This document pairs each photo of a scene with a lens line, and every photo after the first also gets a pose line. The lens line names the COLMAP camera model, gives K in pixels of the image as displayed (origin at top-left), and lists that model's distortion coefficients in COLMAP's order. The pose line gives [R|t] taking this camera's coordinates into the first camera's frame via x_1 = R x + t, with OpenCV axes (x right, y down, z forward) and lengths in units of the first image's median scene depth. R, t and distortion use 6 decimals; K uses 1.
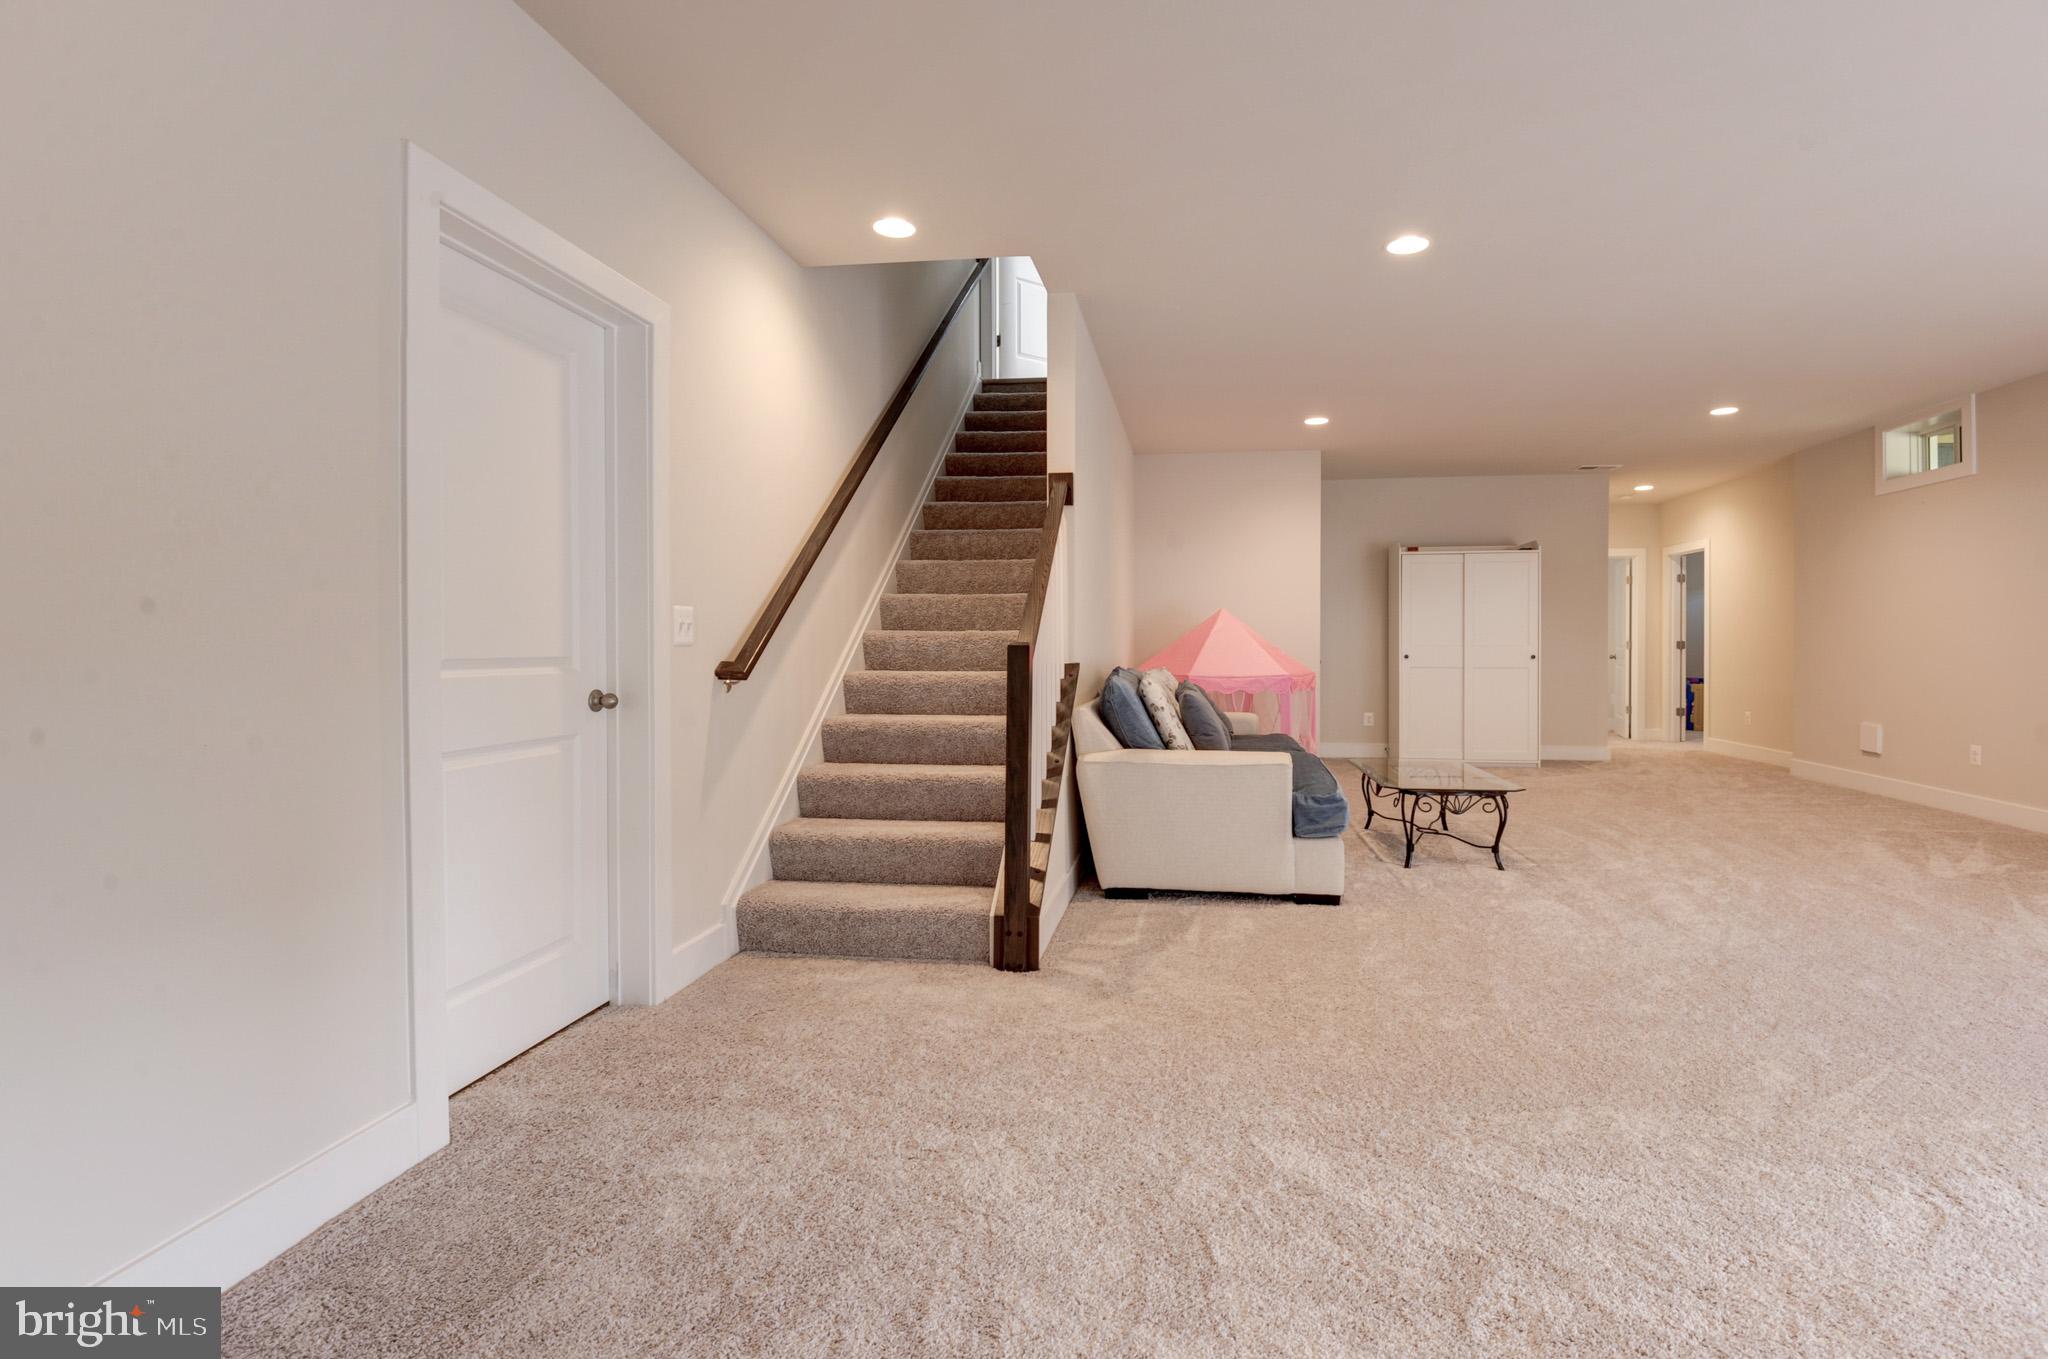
lens RADIAL K [[969.1, 0, 1013.9], [0, 969.1, 647.6], [0, 0, 1]] dist [0.018311, -0.019757]
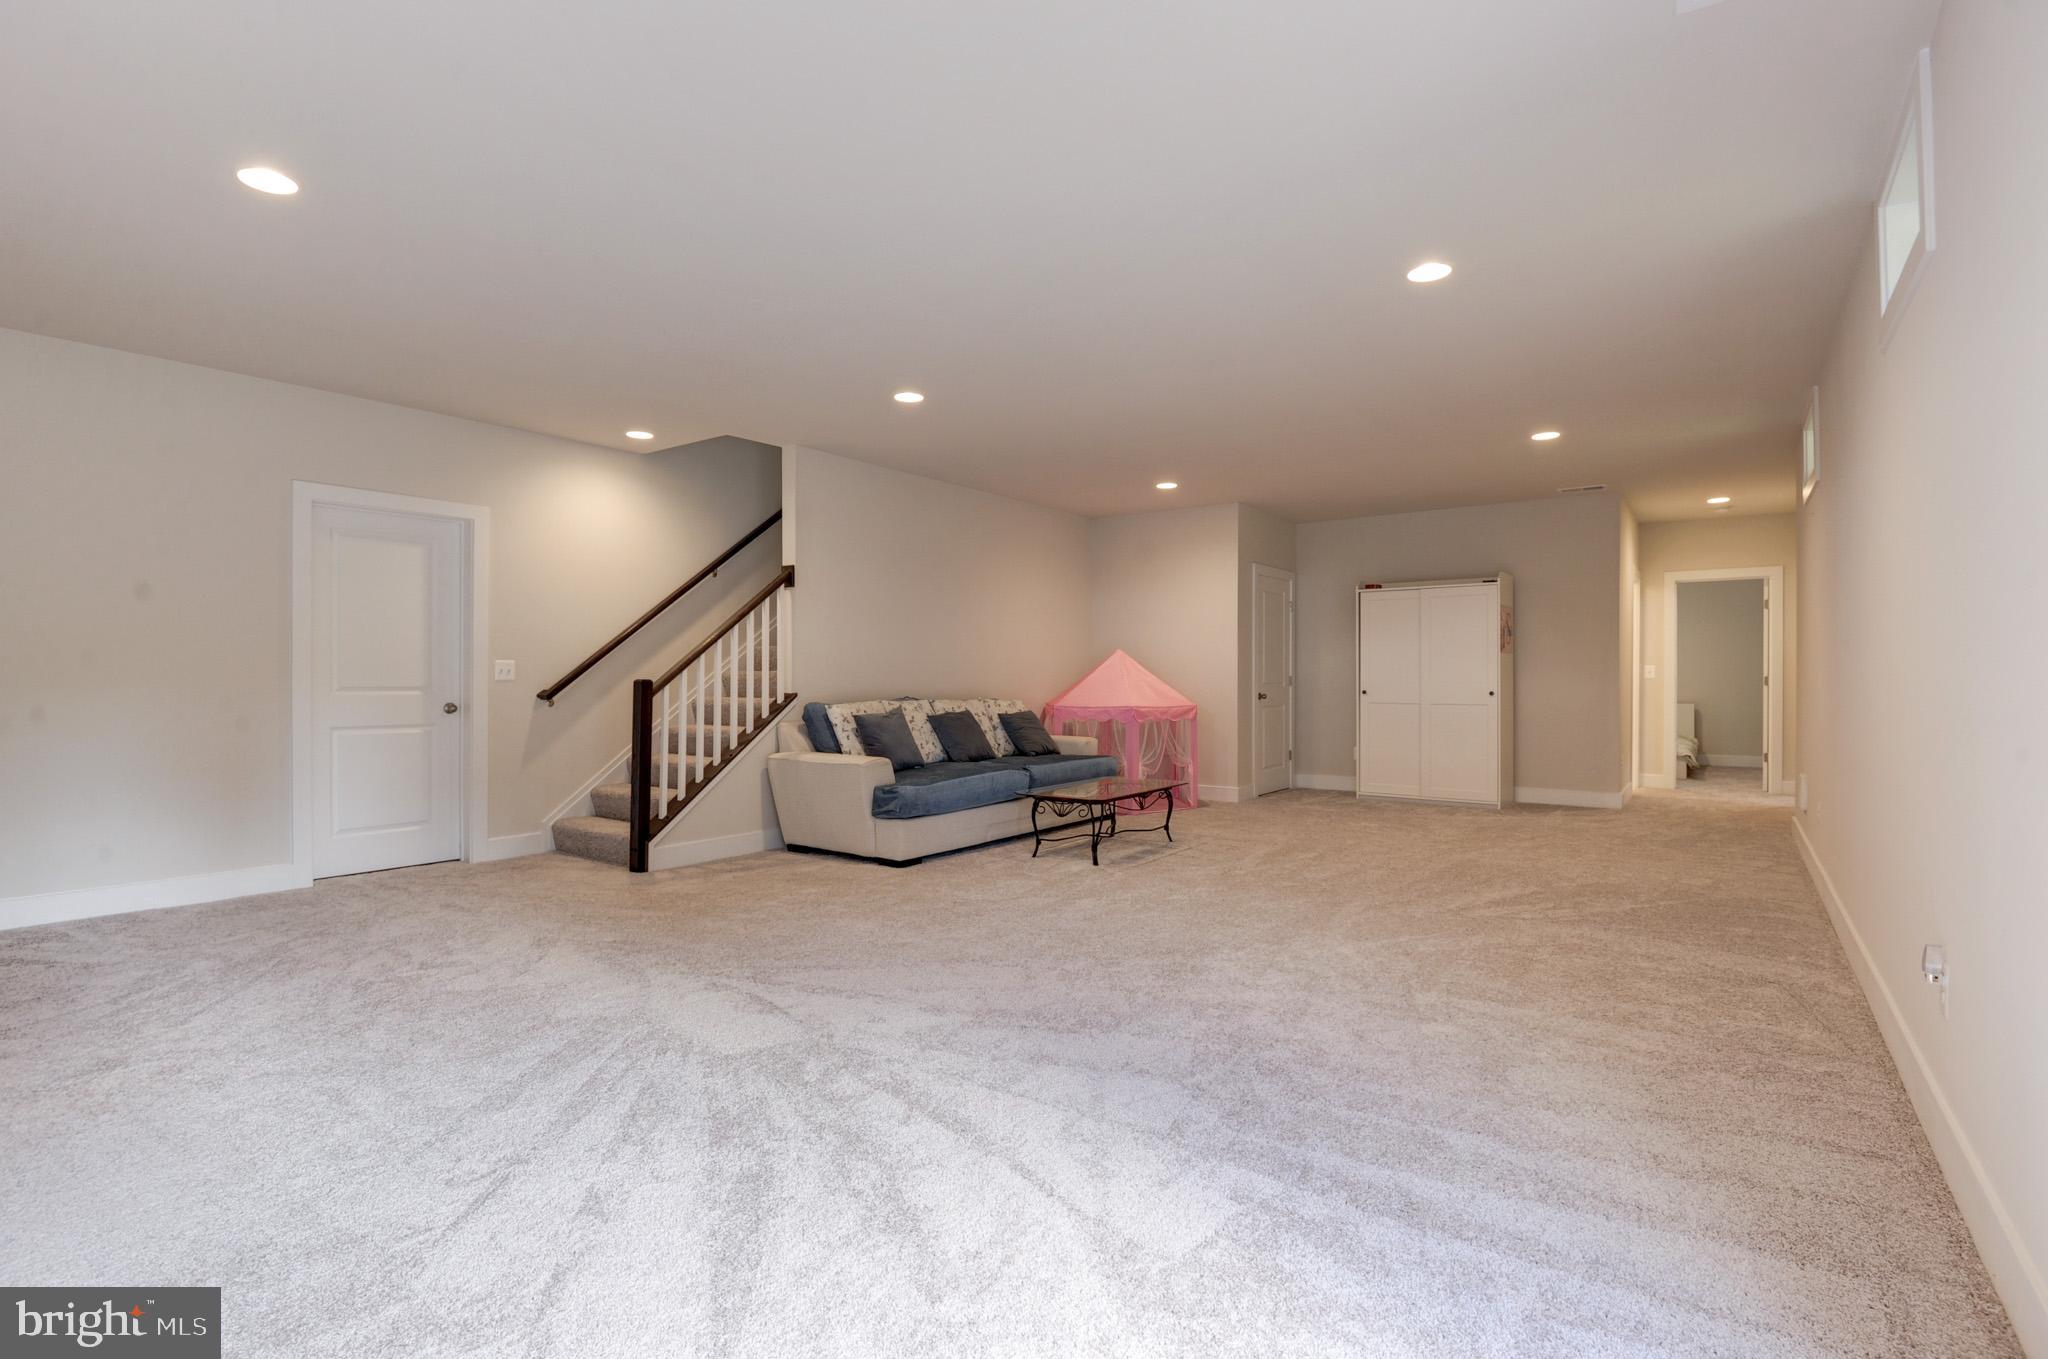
lens RADIAL K [[977.7, 0, 1035.3], [0, 977.7, 670.6], [0, 0, 1]] dist [-0.000899, -0.016069]
pose [[0.869632, -0.005584, -0.493668, 1.269392], [-0.001412, 0.999904, -0.013798, 0.002067], [0.493698, 0.012696, 0.869541, -0.128893]]
